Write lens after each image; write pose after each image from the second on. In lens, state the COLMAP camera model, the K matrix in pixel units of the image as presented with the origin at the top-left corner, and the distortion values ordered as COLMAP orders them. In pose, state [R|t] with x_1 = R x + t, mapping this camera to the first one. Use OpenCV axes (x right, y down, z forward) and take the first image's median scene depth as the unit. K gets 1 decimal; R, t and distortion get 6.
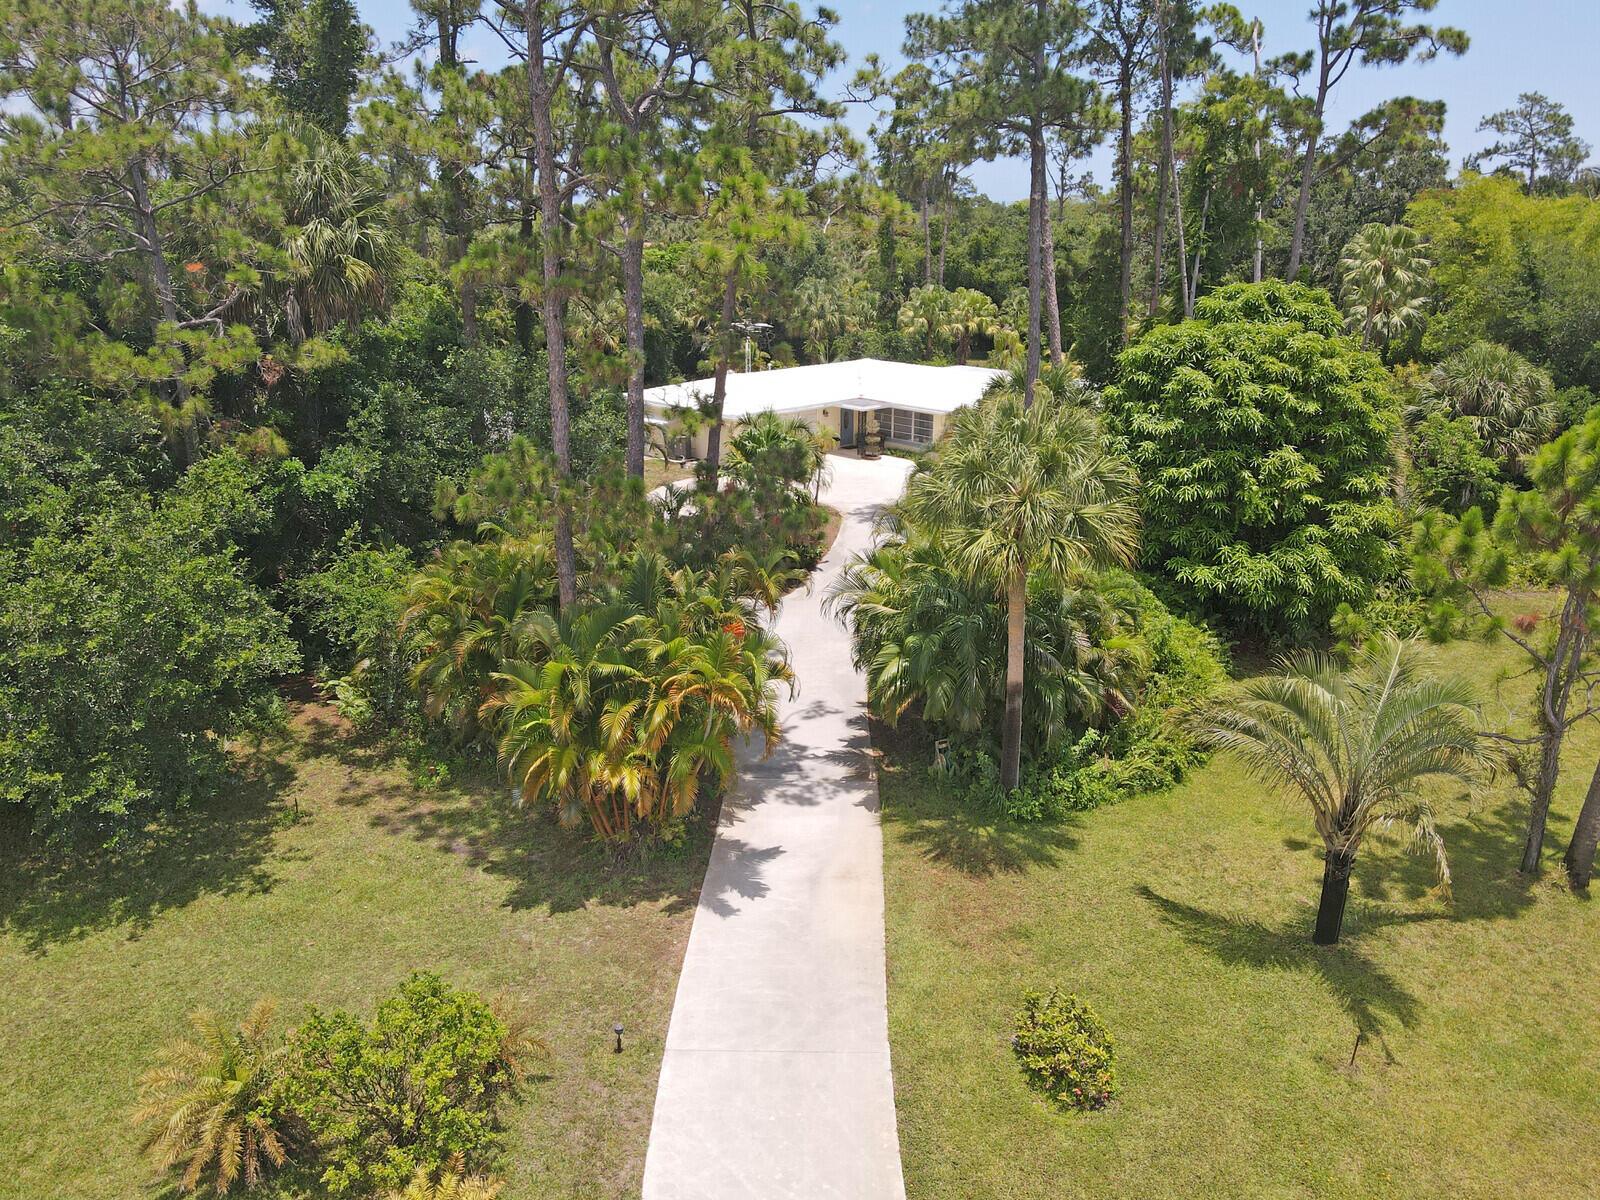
lens RADIAL K [[1117.0, 0, 802.8], [0, 1117.0, 607.1], [0, 0, 1]] dist [0.000222, 0.002232]
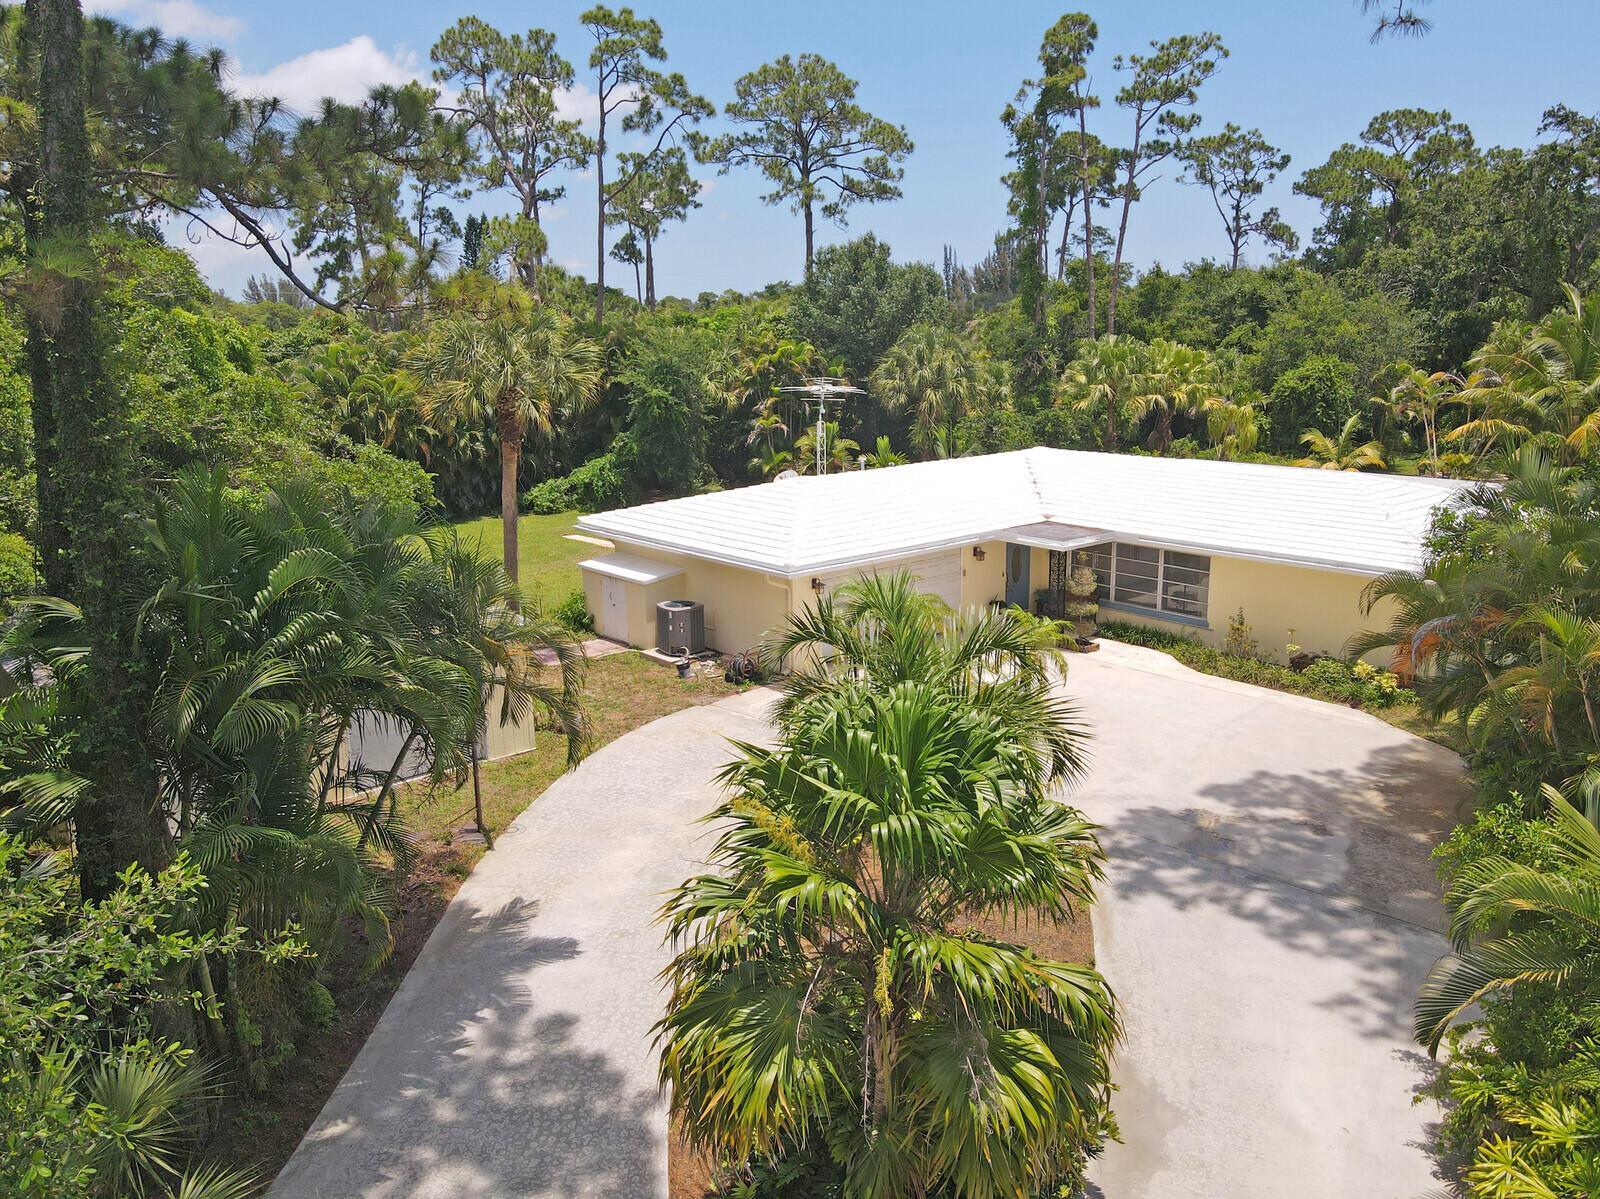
lens RADIAL K [[1117.0, 0, 802.8], [0, 1117.0, 606.6], [0, 0, 1]] dist [0.000222, 0.002232]
pose [[0.997885, -0.004844, -0.064823, -0.019326], [-0.001101, 0.995817, -0.091362, -0.080778], [0.064994, 0.091240, 0.993706, 0.389857]]
